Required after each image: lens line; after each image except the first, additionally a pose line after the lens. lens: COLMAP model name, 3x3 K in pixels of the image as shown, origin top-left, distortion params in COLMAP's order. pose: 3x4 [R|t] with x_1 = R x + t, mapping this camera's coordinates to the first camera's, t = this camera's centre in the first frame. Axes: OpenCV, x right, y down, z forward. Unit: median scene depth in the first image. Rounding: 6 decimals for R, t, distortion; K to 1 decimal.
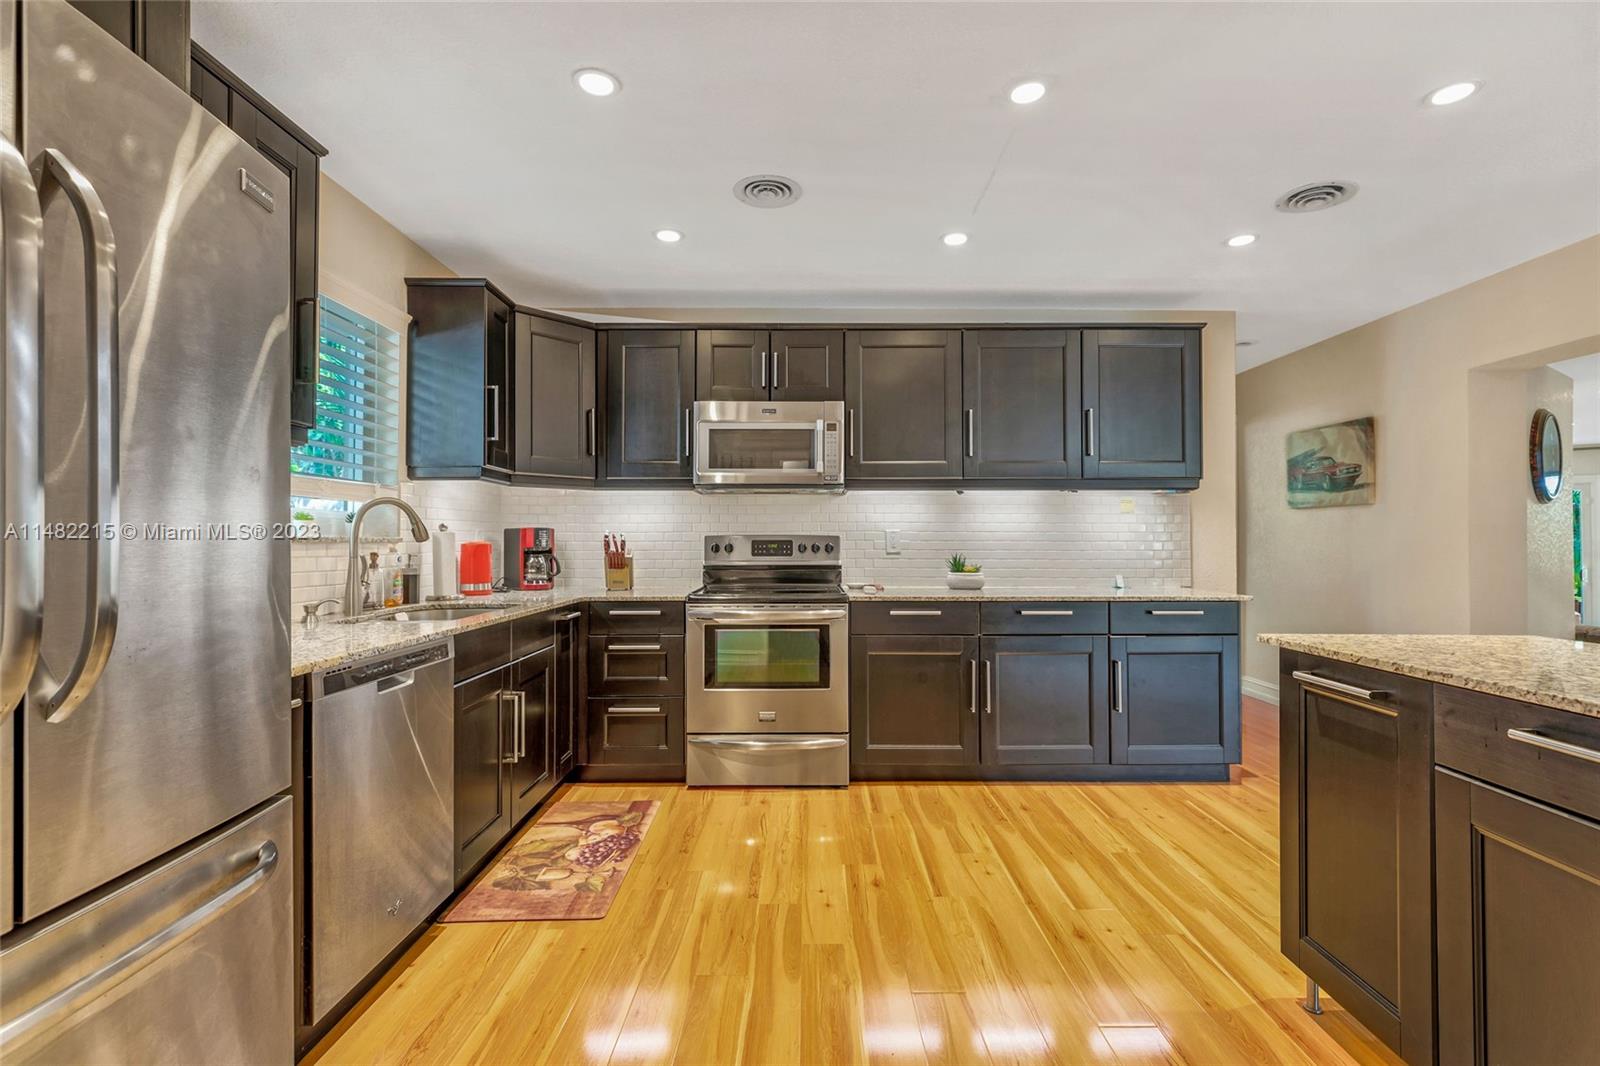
lens RADIAL K [[749.9, 0, 800.0], [0, 749.9, 533.0], [0, 0, 1]] dist [-0.002878, -0.000284]
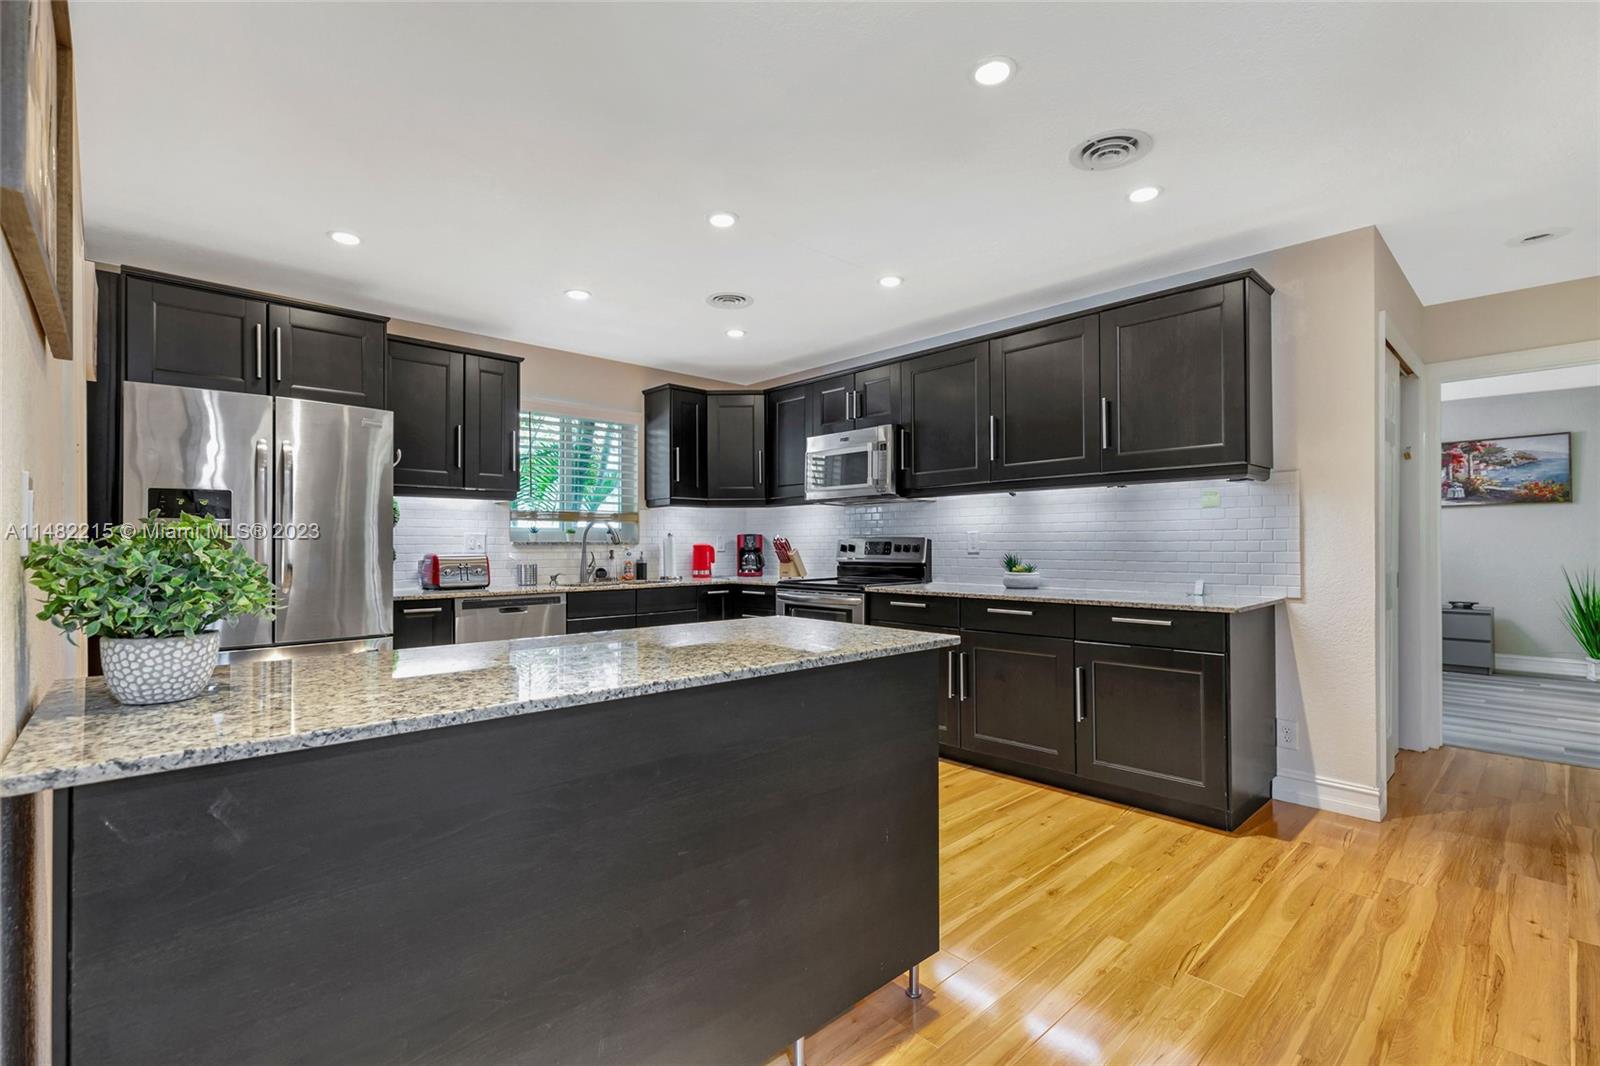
lens RADIAL K [[726.9, 0, 763.6], [0, 726.9, 534.2], [0, 0, 1]] dist [0.000732, 0.000084]
pose [[0.665470, -0.013243, -0.746307, 0.751041], [0.011674, 0.999905, -0.007333, 0.004194], [0.746333, -0.003832, 0.665561, 0.079930]]
